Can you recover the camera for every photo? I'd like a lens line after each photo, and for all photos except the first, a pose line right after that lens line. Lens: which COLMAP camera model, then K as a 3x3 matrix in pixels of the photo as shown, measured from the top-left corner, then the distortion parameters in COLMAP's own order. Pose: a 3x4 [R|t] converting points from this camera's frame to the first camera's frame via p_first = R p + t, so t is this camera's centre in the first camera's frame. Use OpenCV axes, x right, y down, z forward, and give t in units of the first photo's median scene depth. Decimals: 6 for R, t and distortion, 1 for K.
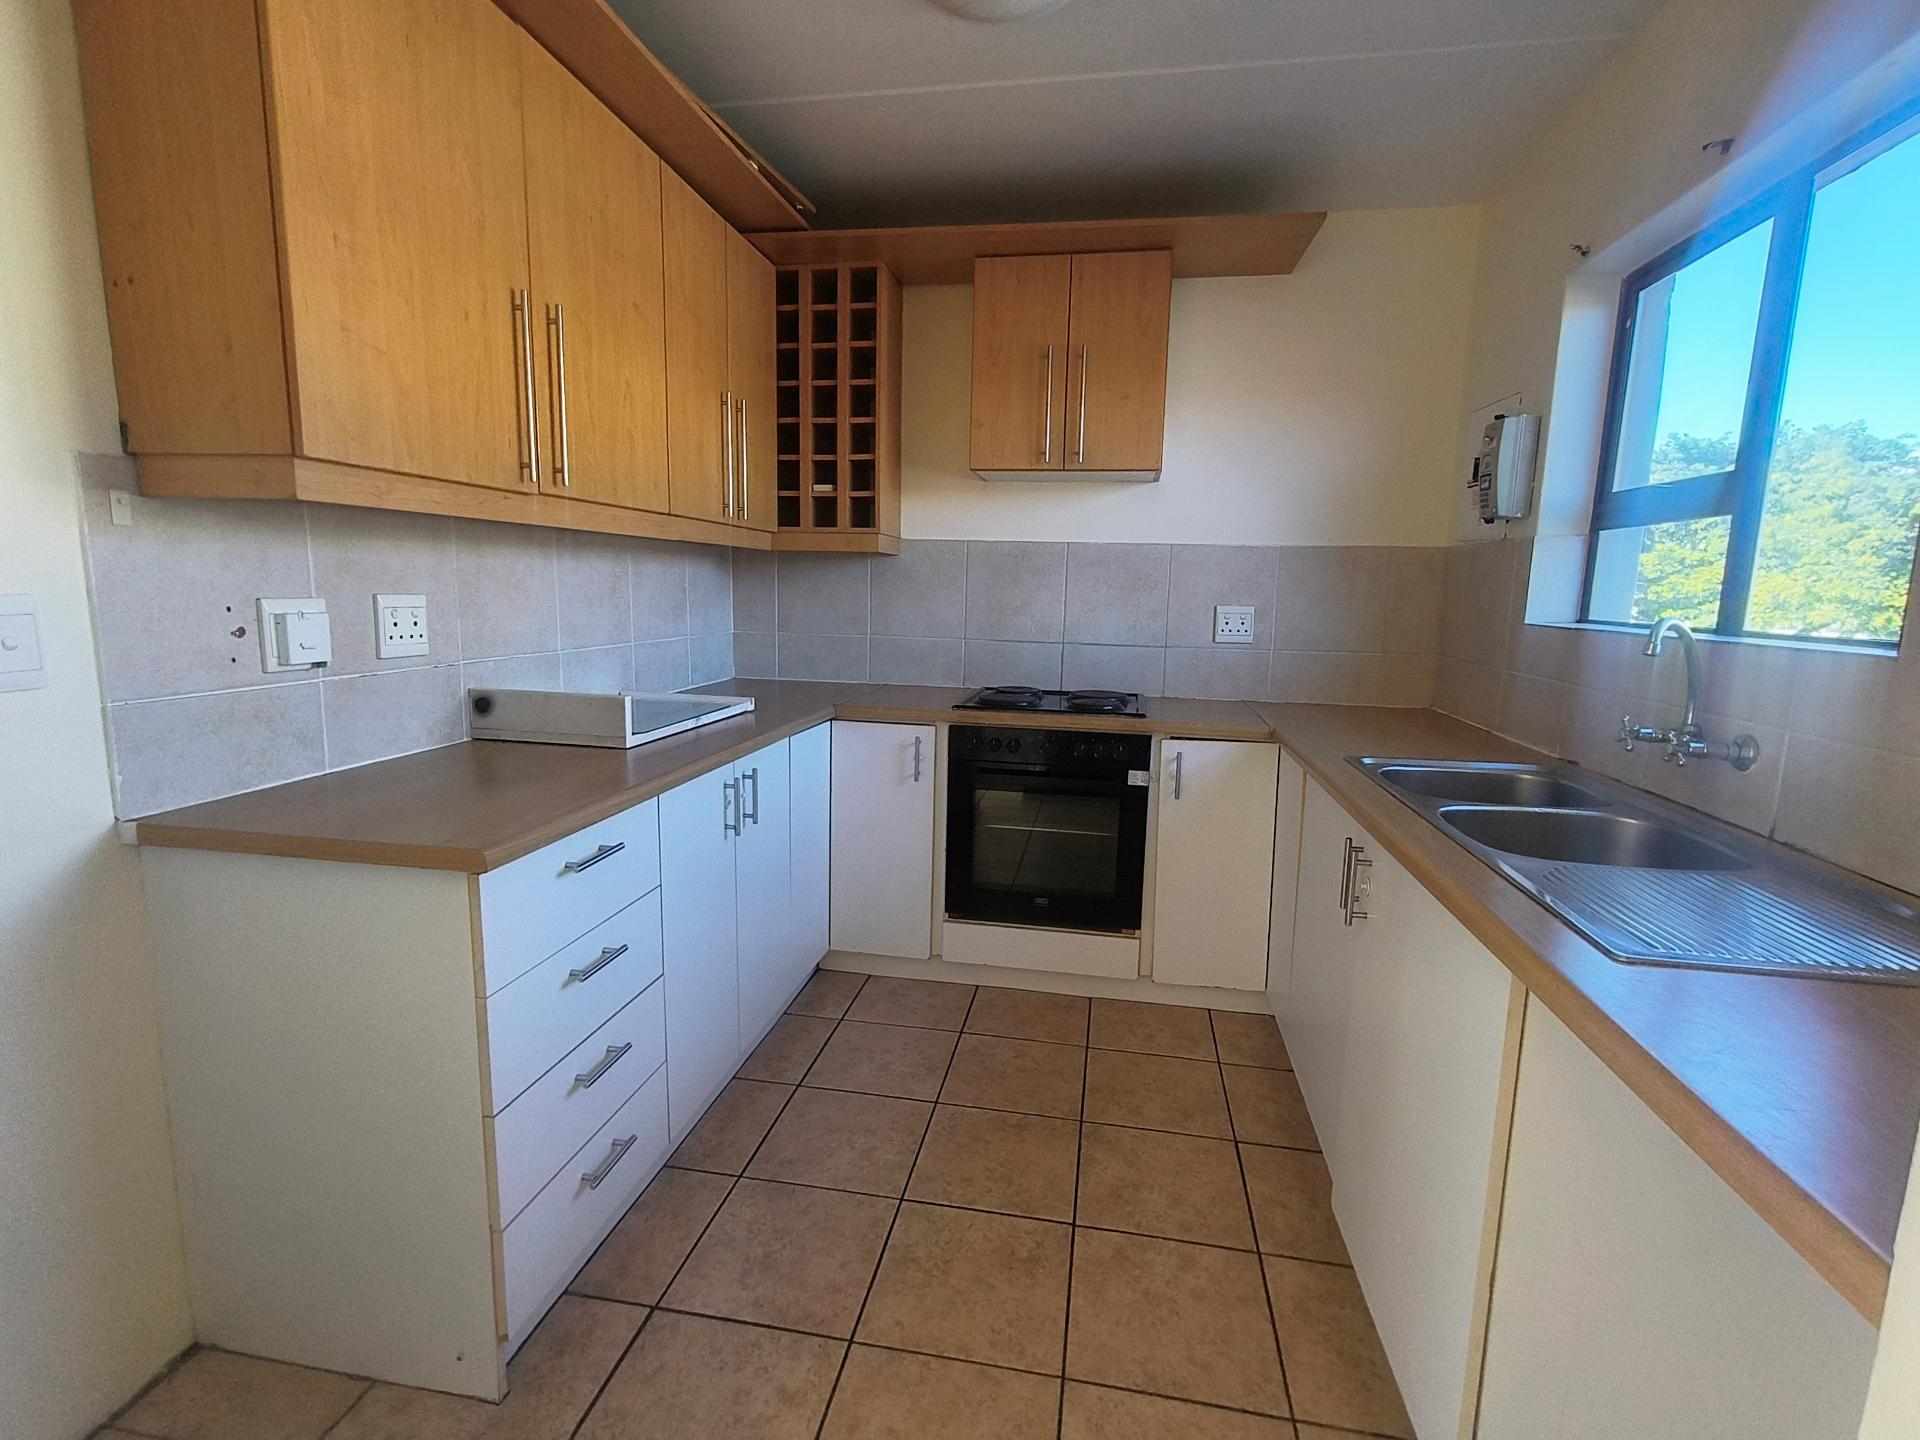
lens RADIAL K [[884.4, 0, 959.6], [0, 884.4, 712.8], [0, 0, 1]] dist [-0.000593, 0.000542]
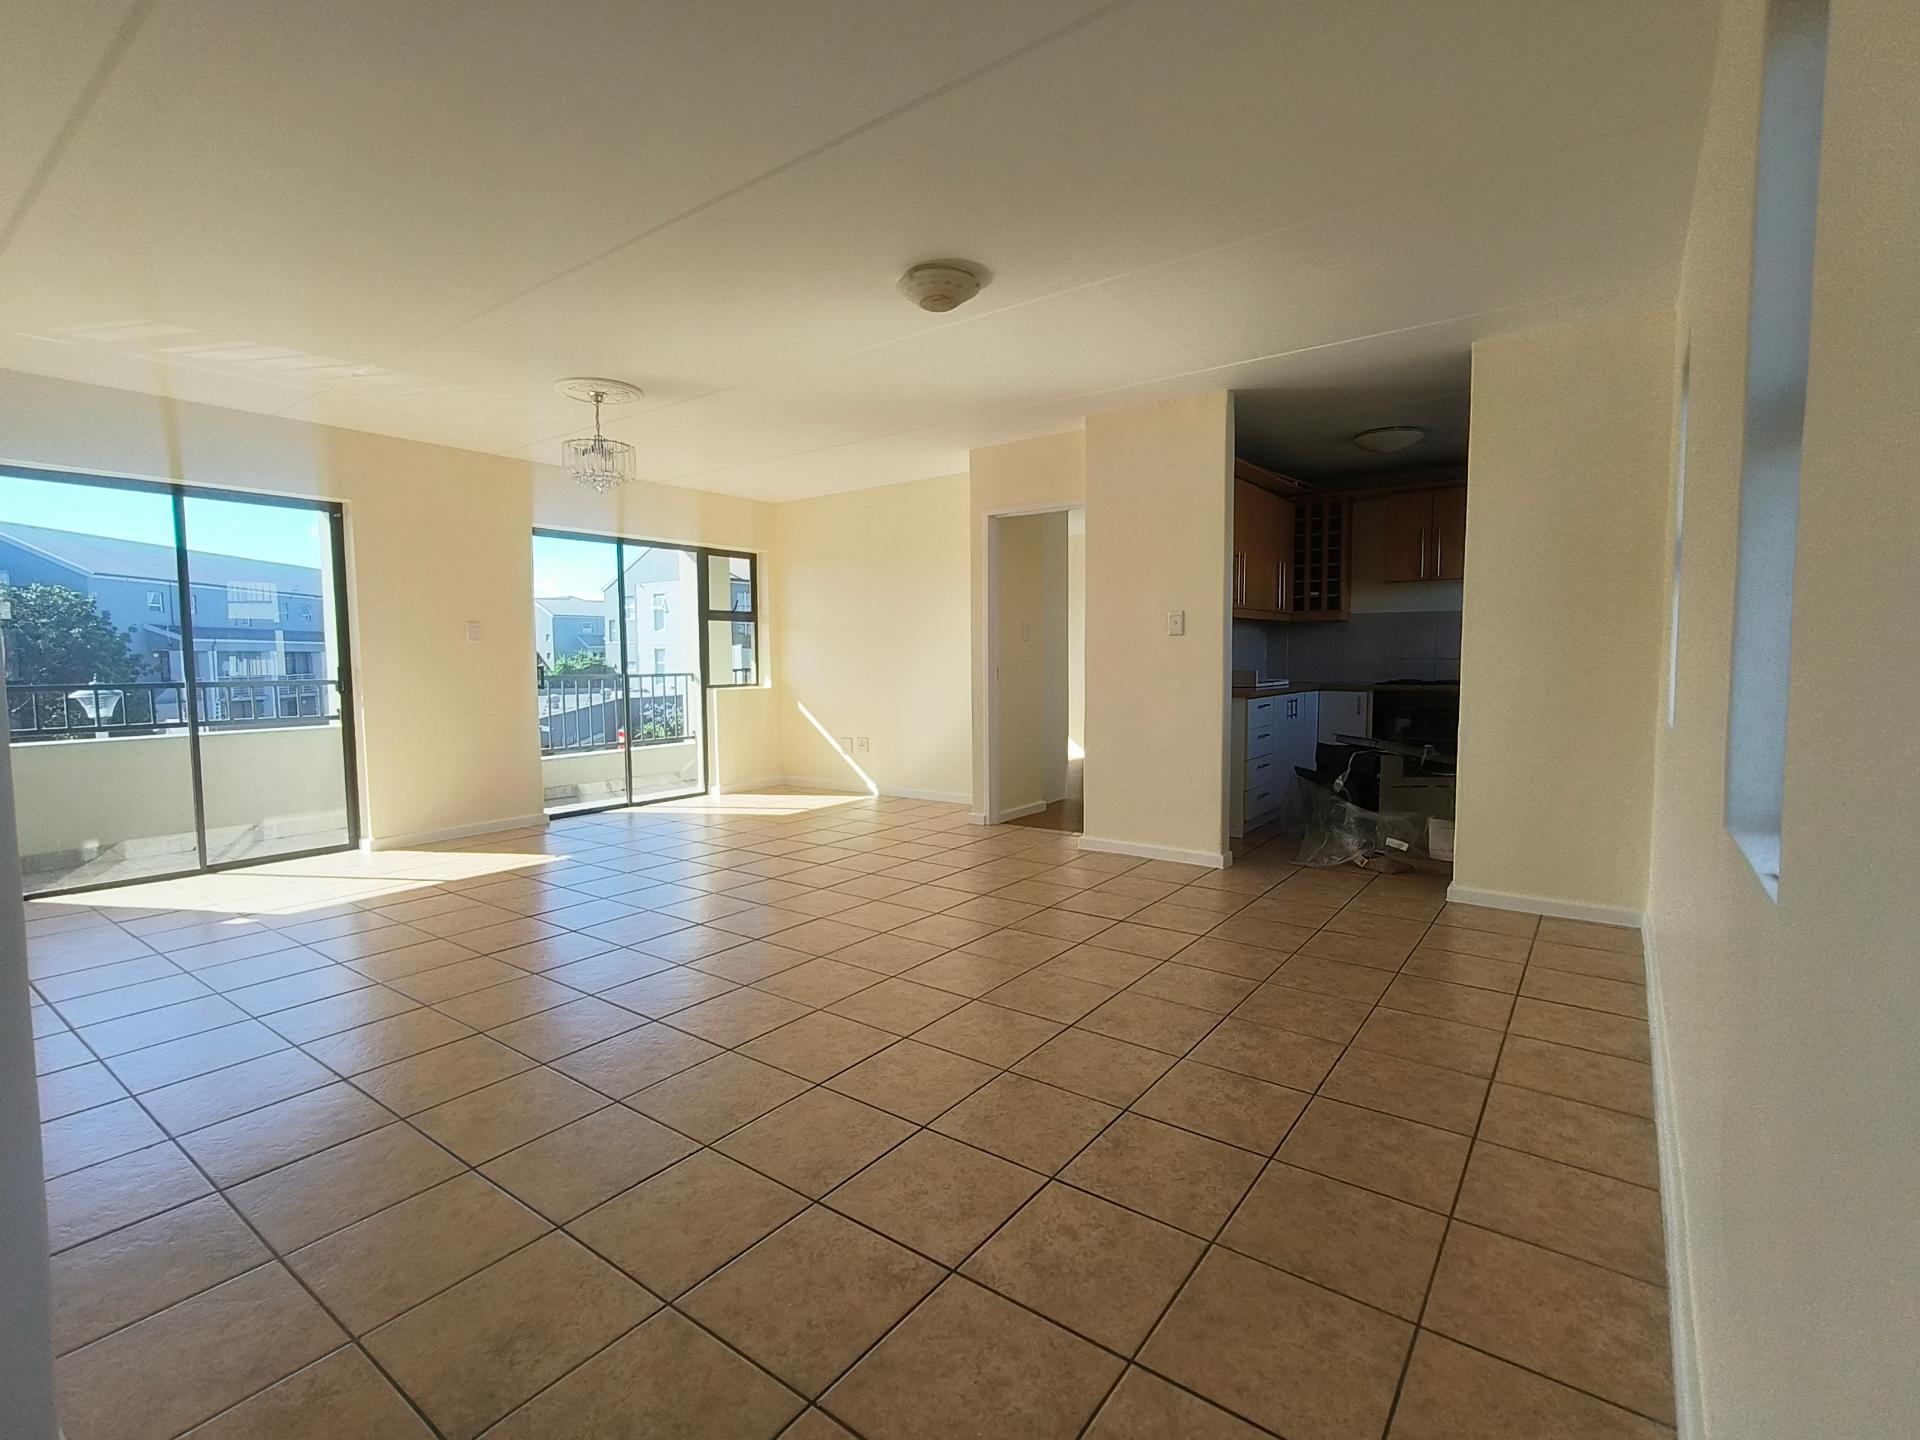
lens RADIAL K [[884.4, 0, 956.8], [0, 884.4, 712.0], [0, 0, 1]] dist [-0.000593, 0.000542]
pose [[0.896131, 0.002560, -0.443781, 0.034145], [-0.042147, 0.995954, -0.079363, 0.278270], [0.441783, 0.089824, 0.892614, -1.457682]]
